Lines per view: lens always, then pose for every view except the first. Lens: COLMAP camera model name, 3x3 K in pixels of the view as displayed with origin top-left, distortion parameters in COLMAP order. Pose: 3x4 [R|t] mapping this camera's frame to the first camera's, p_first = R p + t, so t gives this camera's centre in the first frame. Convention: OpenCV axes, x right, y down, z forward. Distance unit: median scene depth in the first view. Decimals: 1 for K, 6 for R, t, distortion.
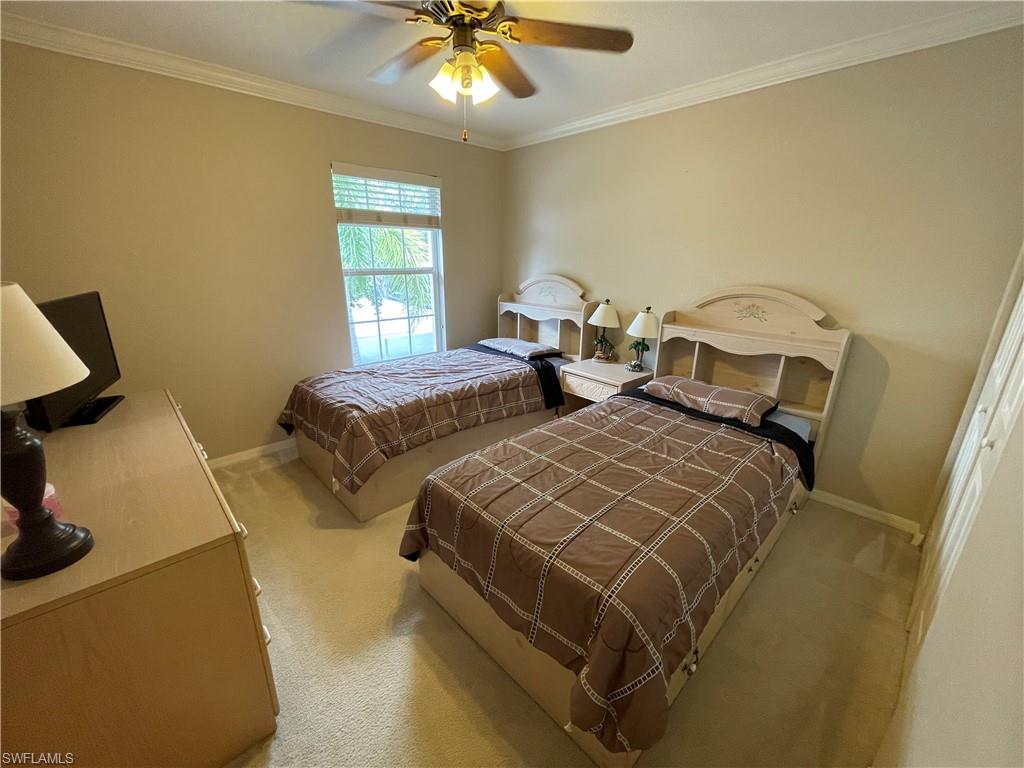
lens RADIAL K [[412.1, 0, 508.1], [0, 412.1, 386.7], [0, 0, 1]] dist [0.000092, -0.000019]
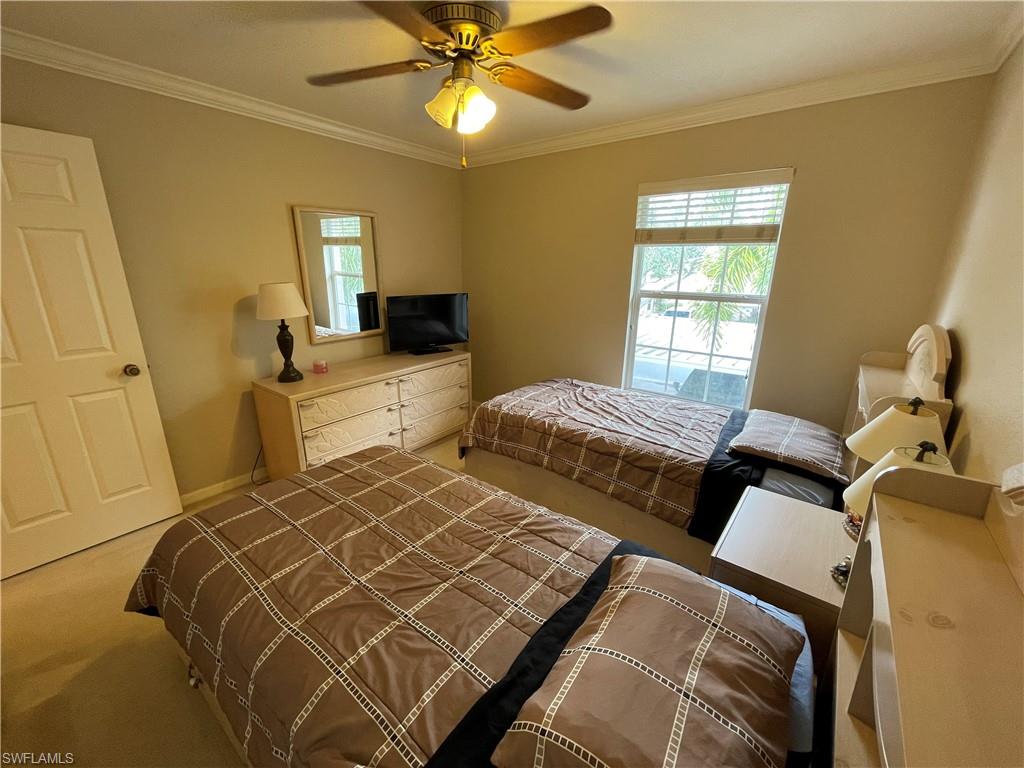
lens RADIAL K [[412.1, 0, 508.1], [0, 412.1, 386.7], [0, 0, 1]] dist [0.000092, -0.000019]
pose [[0.168796, 0.270372, -0.947843, 0.577926], [-0.325680, 0.922929, 0.205267, -0.185824], [0.930291, 0.274045, 0.243841, 0.573831]]
